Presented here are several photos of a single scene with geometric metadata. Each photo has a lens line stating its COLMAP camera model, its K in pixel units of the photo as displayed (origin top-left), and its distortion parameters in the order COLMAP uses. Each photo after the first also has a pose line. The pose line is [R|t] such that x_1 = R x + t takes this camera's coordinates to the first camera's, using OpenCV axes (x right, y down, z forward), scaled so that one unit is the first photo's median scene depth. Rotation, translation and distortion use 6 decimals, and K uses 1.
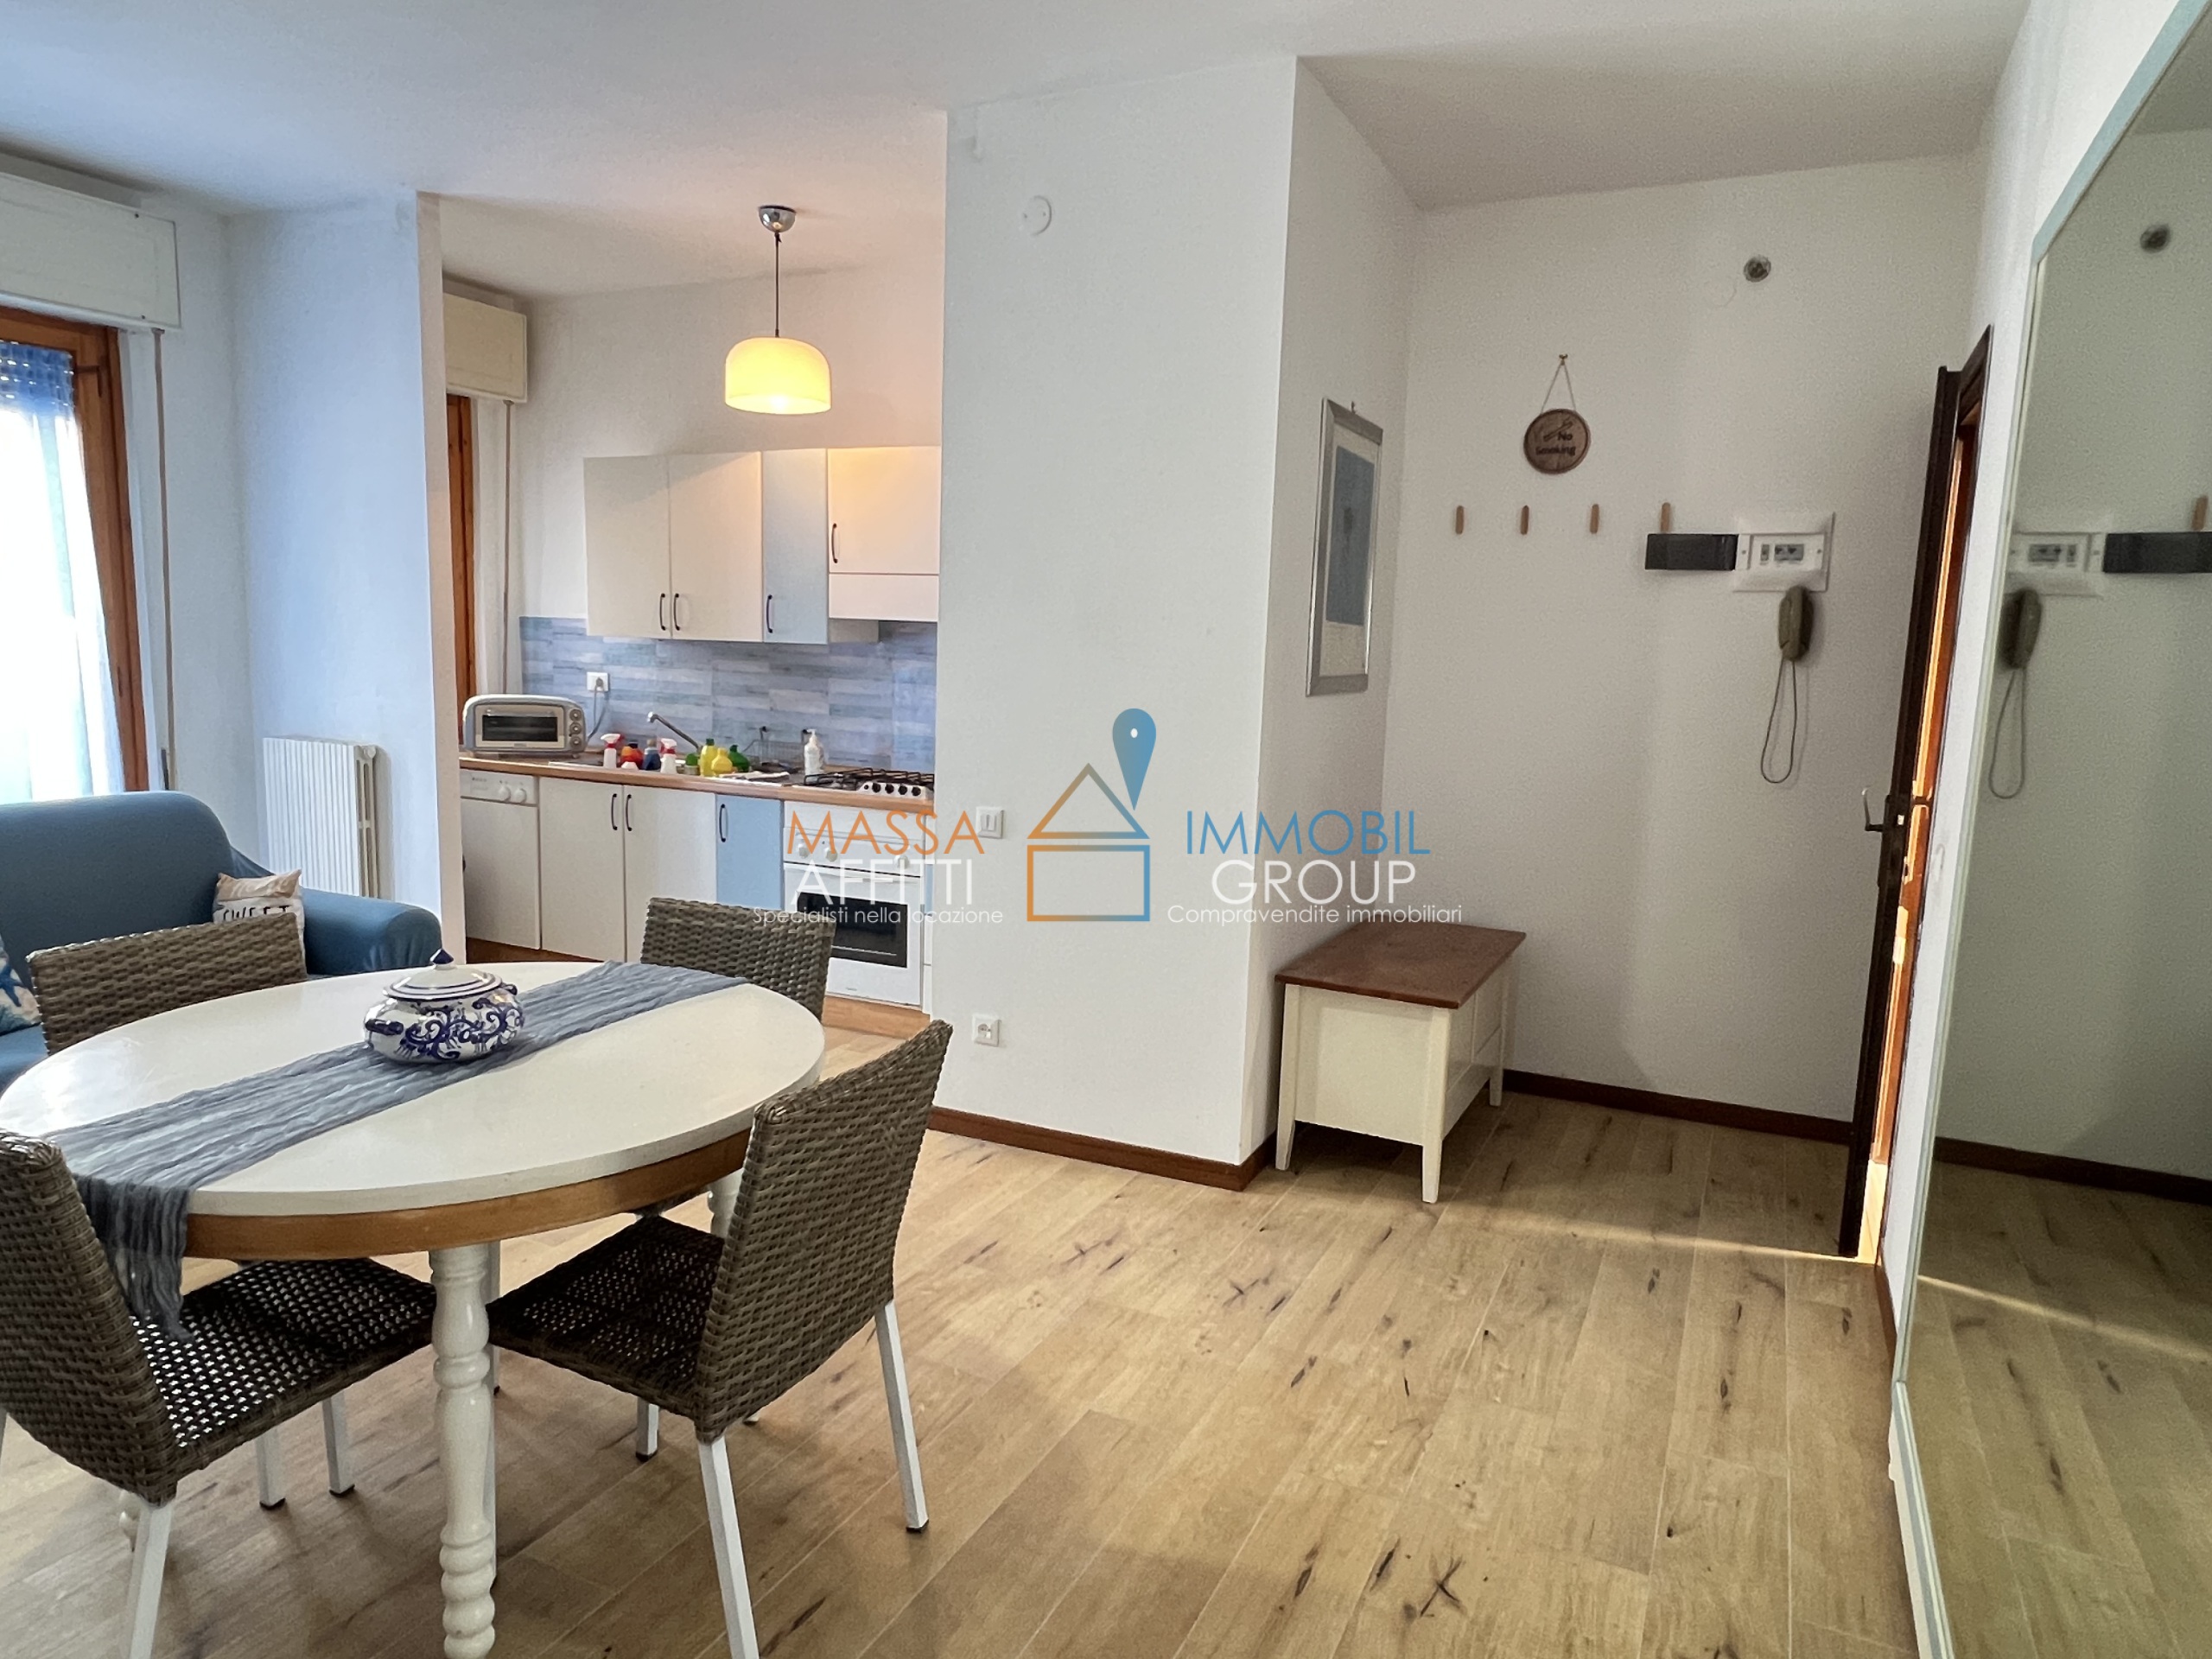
lens RADIAL K [[1383.9, 0, 1089.0], [0, 1383.9, 838.7], [0, 0, 1]] dist [-0.001728, -0.000603]
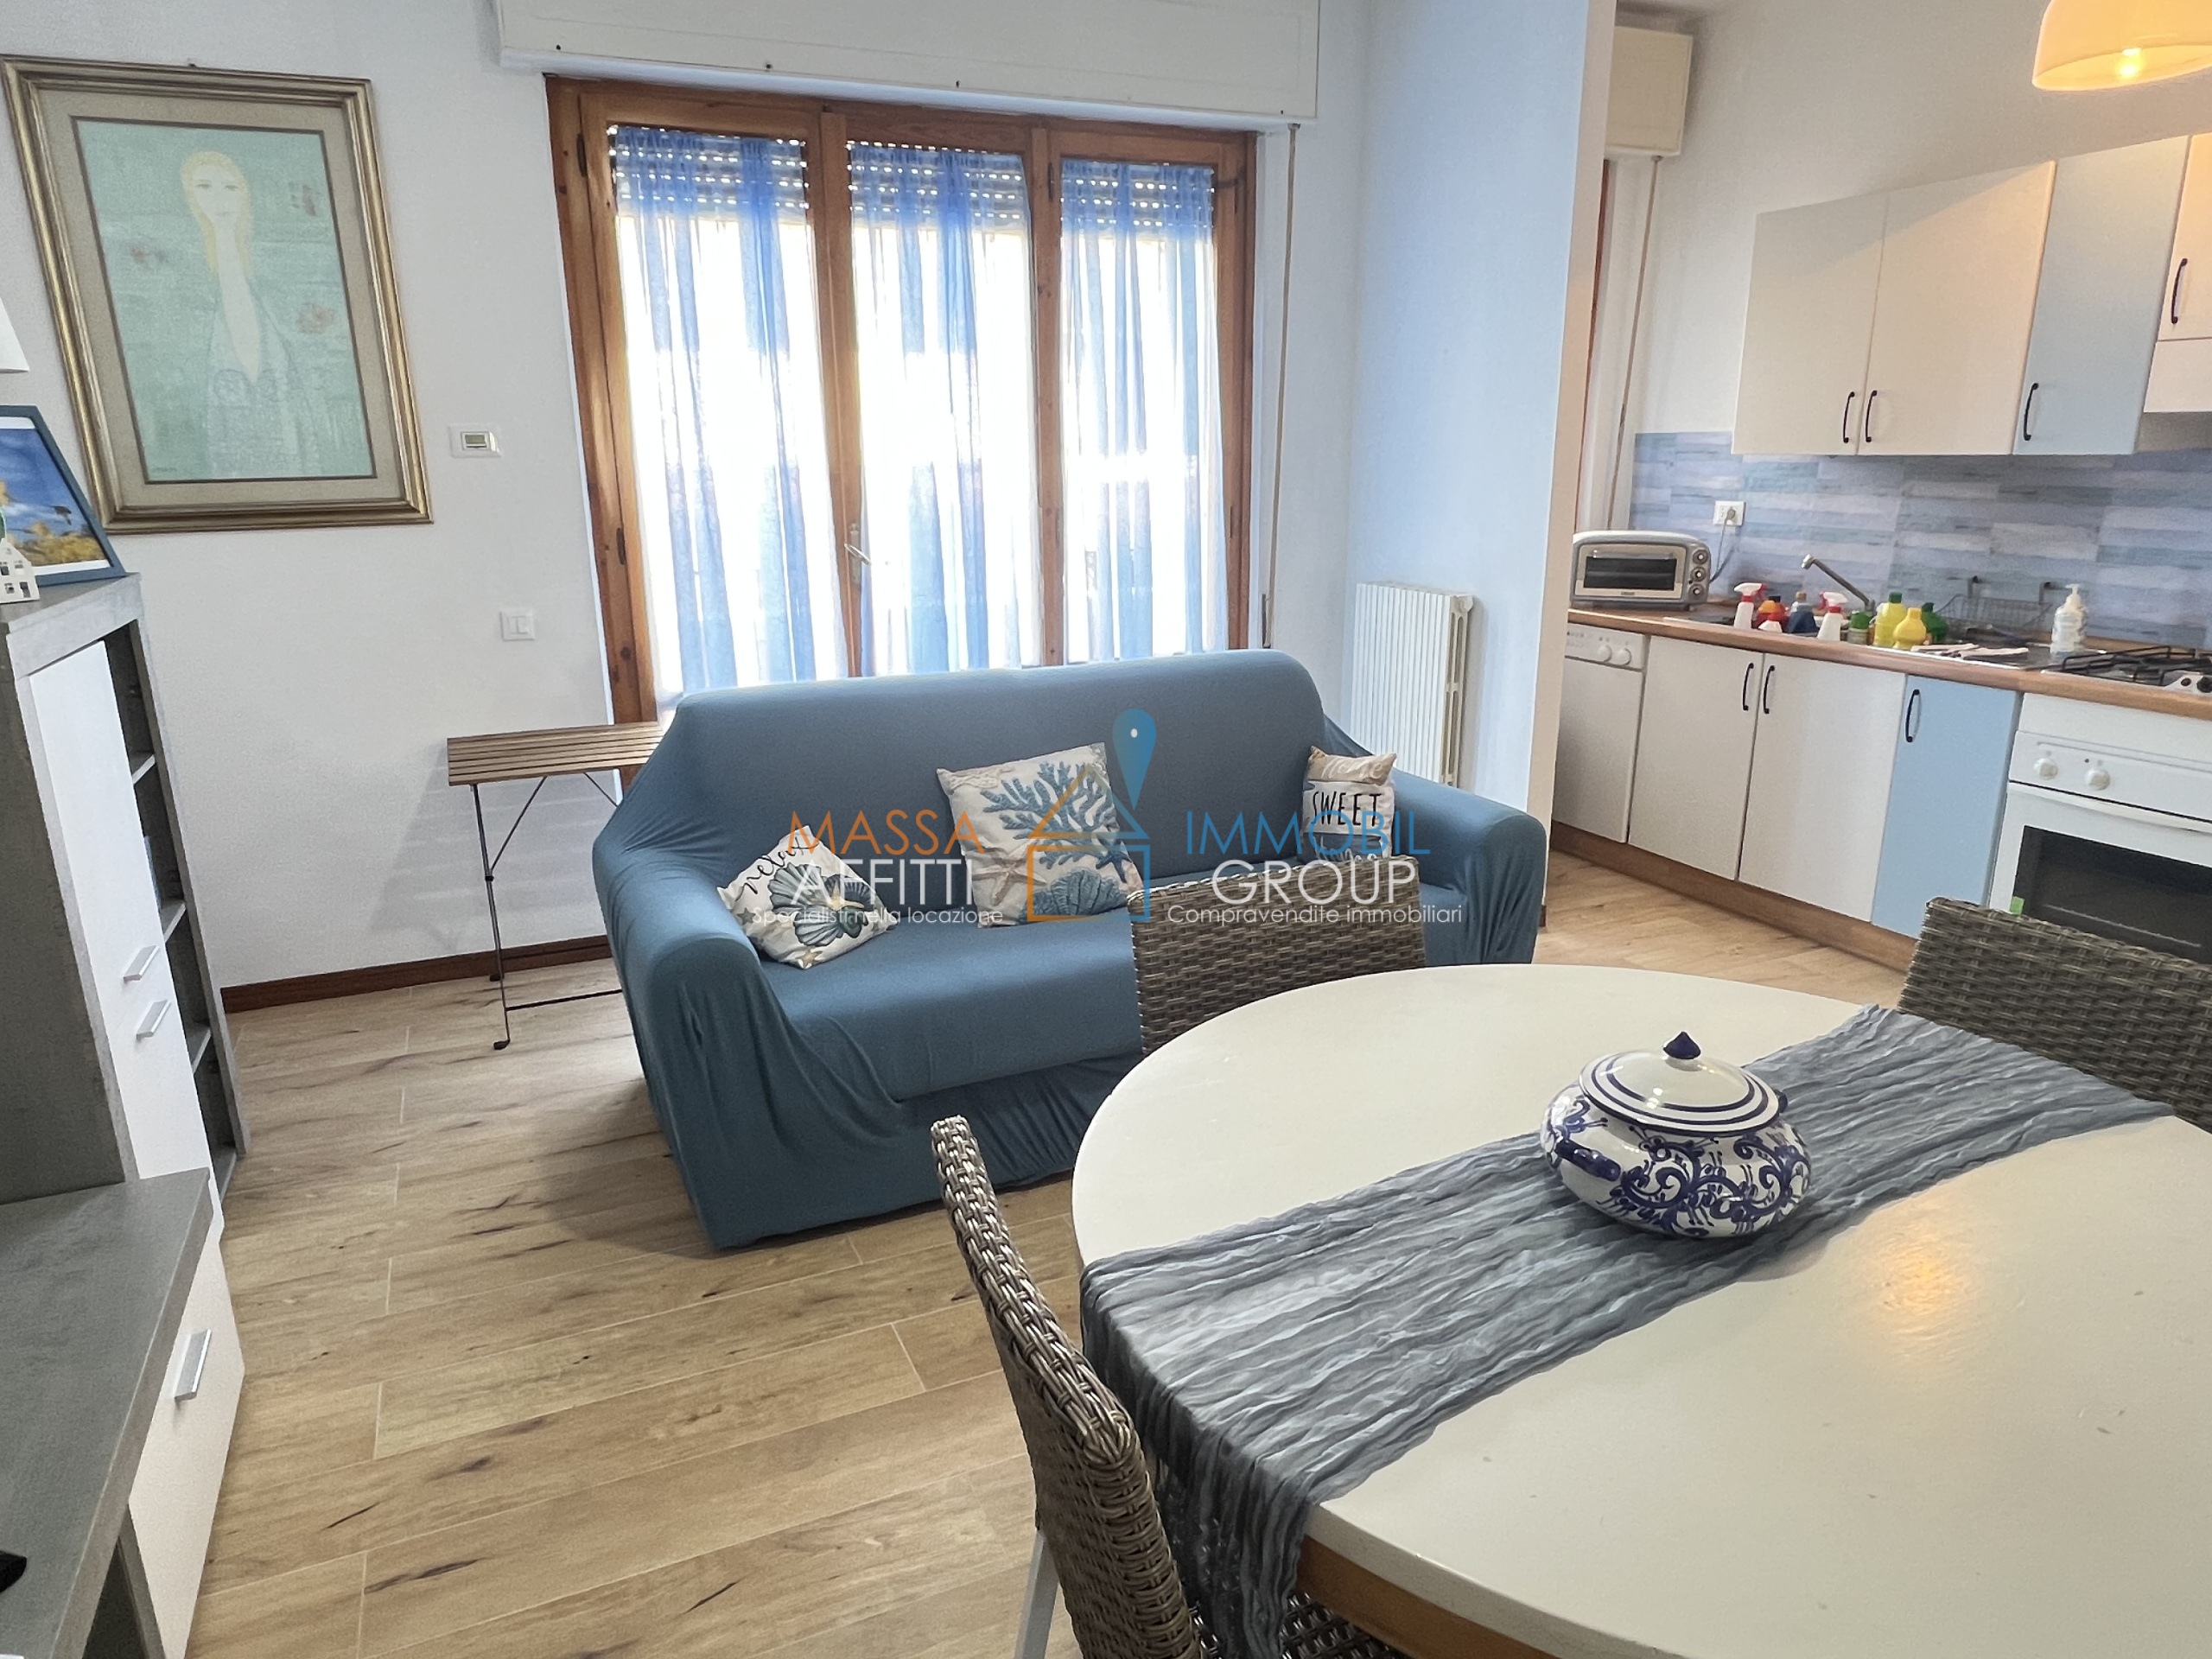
lens RADIAL K [[1383.9, 0, 1089.0], [0, 1383.9, 838.7], [0, 0, 1]] dist [-0.001728, -0.000603]
pose [[0.763915, 0.137035, -0.630599, -0.205544], [-0.055032, 0.987467, 0.147918, -0.049297], [0.642966, -0.078293, 0.761882, 0.272709]]
